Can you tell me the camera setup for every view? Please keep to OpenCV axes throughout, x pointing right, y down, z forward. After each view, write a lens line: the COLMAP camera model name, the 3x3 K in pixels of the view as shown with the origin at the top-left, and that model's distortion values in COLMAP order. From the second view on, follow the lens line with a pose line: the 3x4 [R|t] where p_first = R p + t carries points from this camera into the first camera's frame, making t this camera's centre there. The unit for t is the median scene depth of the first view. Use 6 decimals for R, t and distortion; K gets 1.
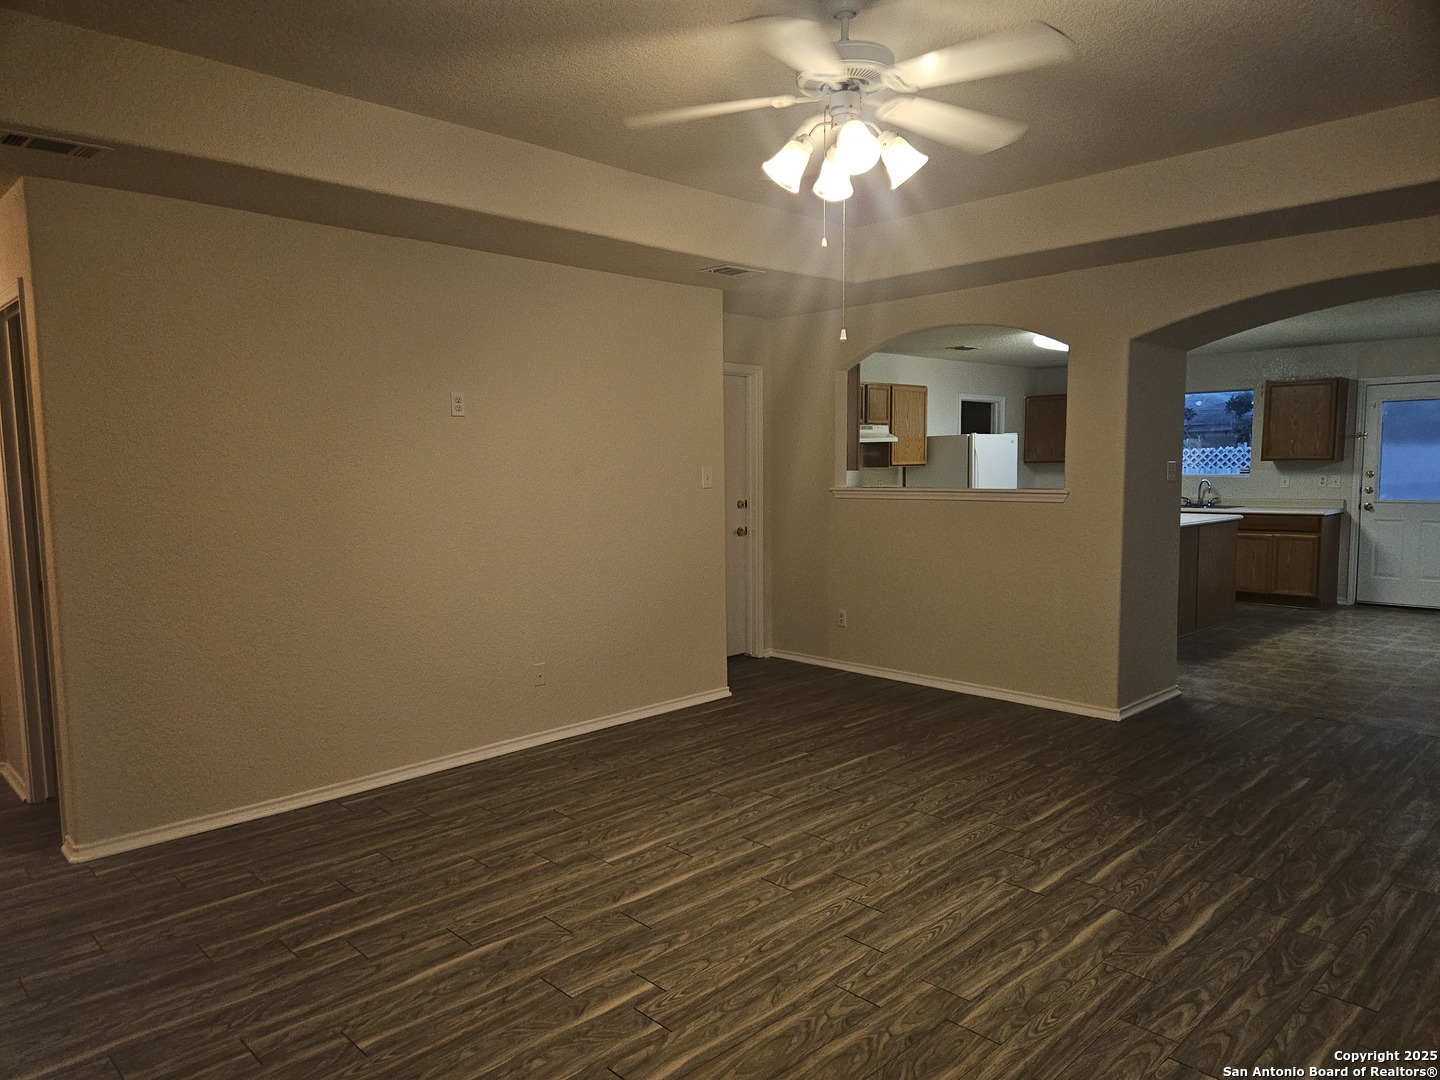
lens RADIAL K [[969.2, 0, 704.8], [0, 969.2, 541.1], [0, 0, 1]] dist [0.079547, -0.074181]
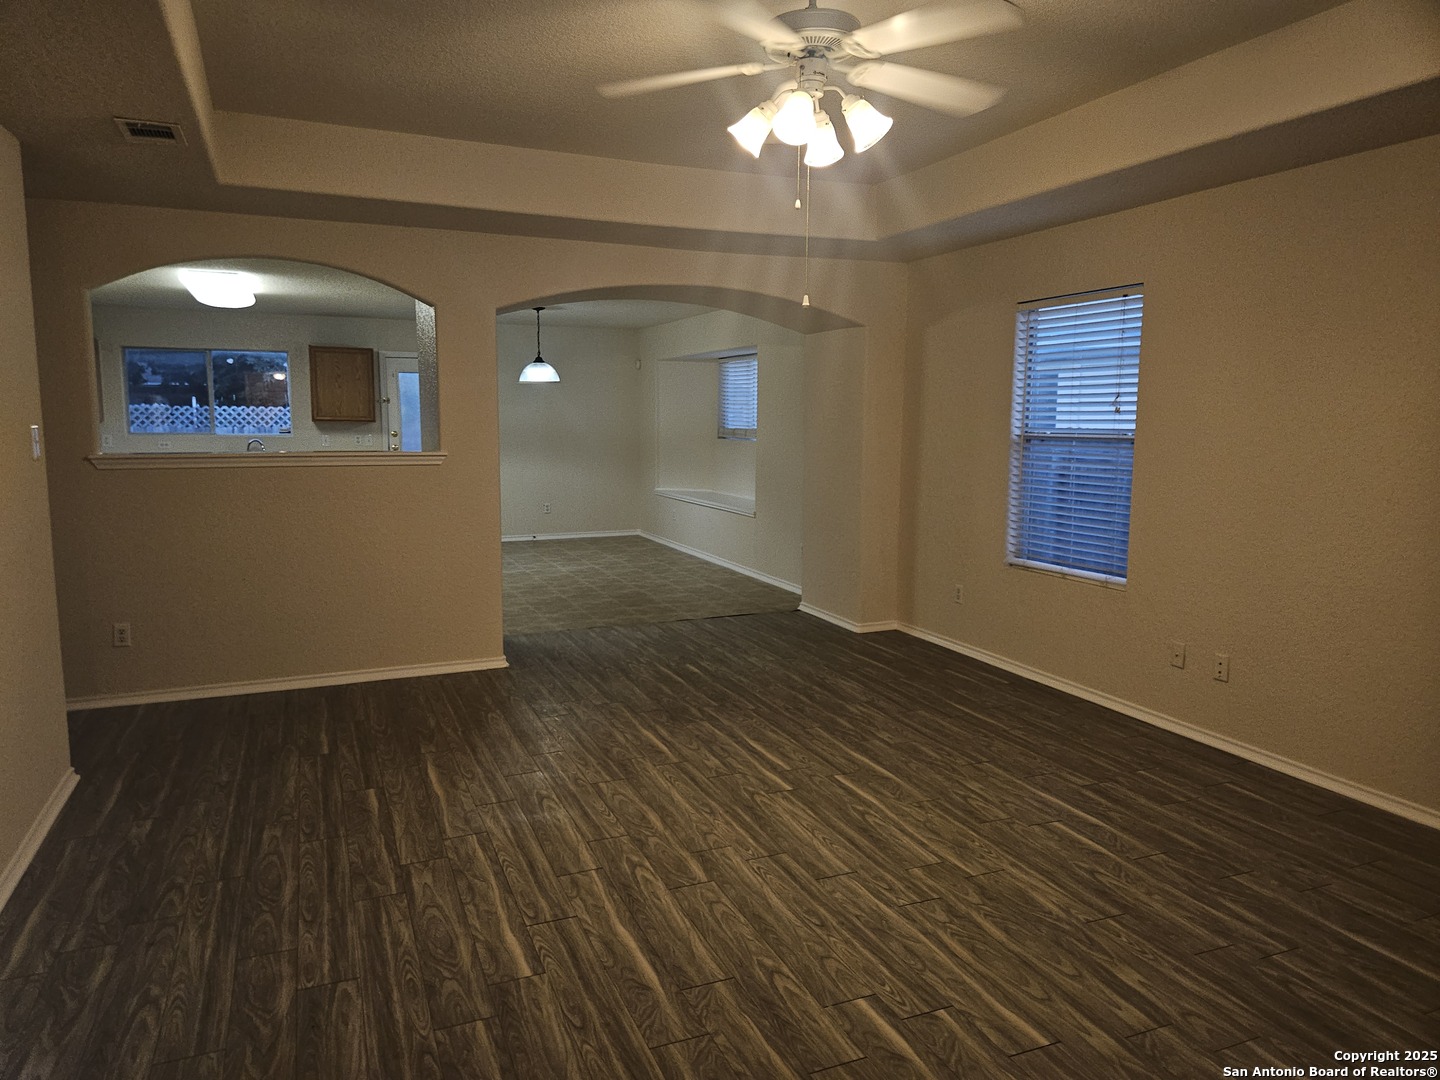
lens RADIAL K [[969.2, 0, 704.8], [0, 969.2, 541.1], [0, 0, 1]] dist [0.079547, -0.074181]
pose [[0.358093, -0.108049, 0.927413, -0.732931], [0.067484, 0.993679, 0.089713, -0.051994], [-0.931244, 0.030460, 0.363121, 0.636355]]
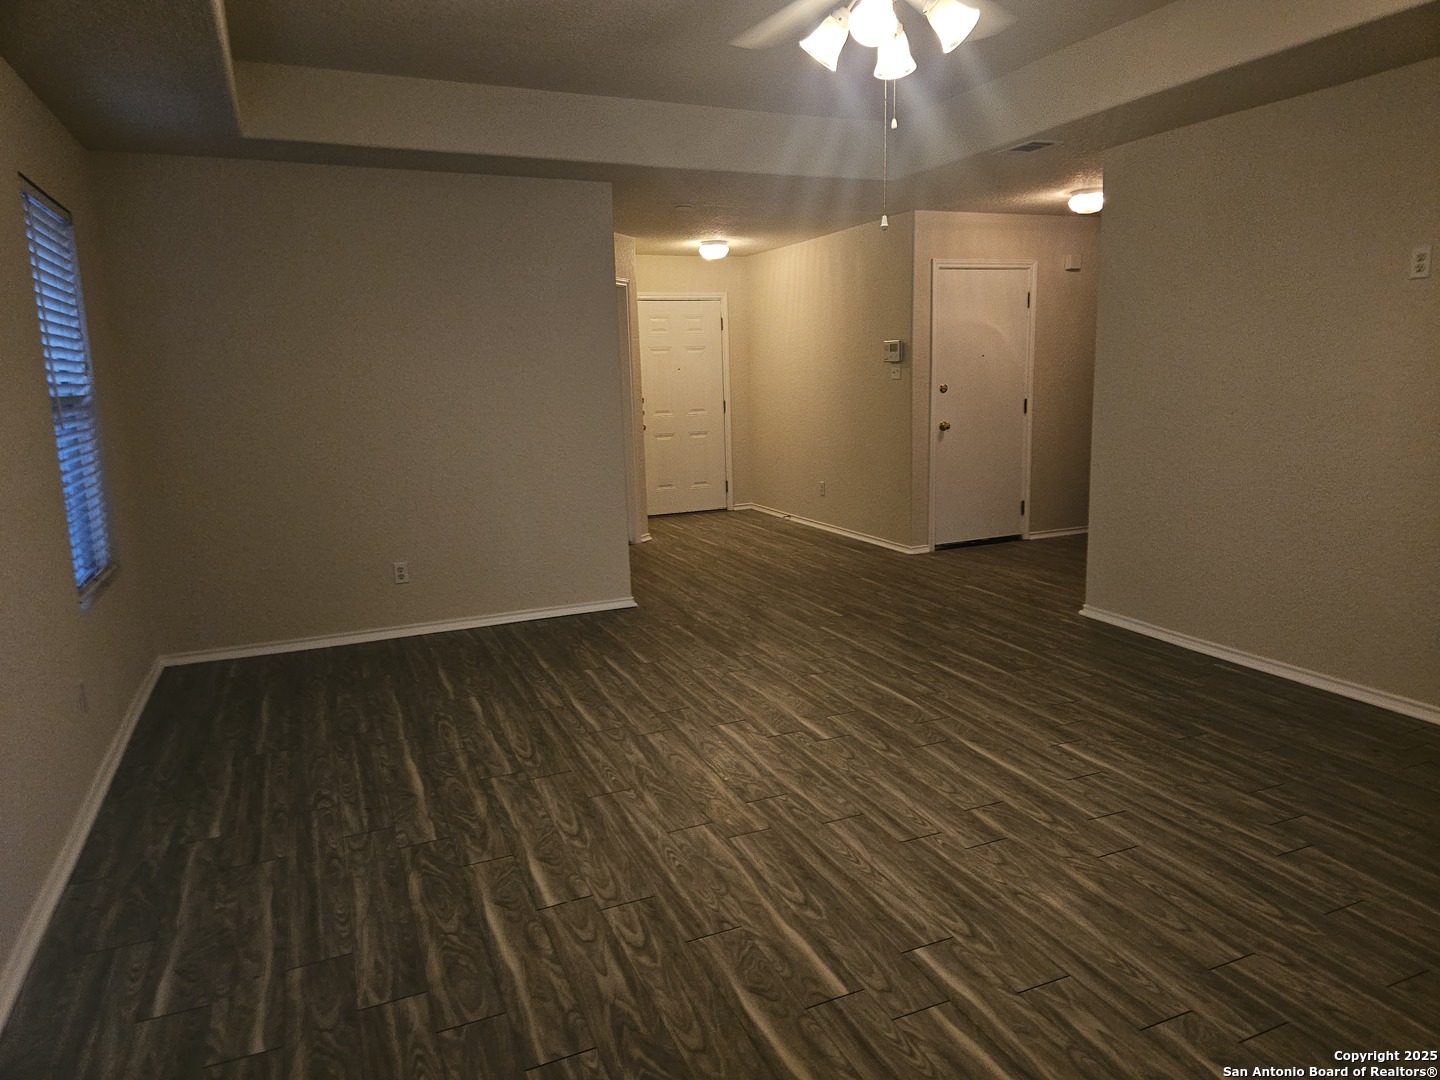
lens RADIAL K [[940.1, 0, 725.0], [0, 940.1, 537.2], [0, 0, 1]] dist [0.075093, -0.065109]
pose [[-0.345296, 0.188551, -0.919358, 0.947493], [-0.048455, 0.974722, 0.218105, -0.089866], [0.937242, 0.119858, -0.327431, 1.023547]]
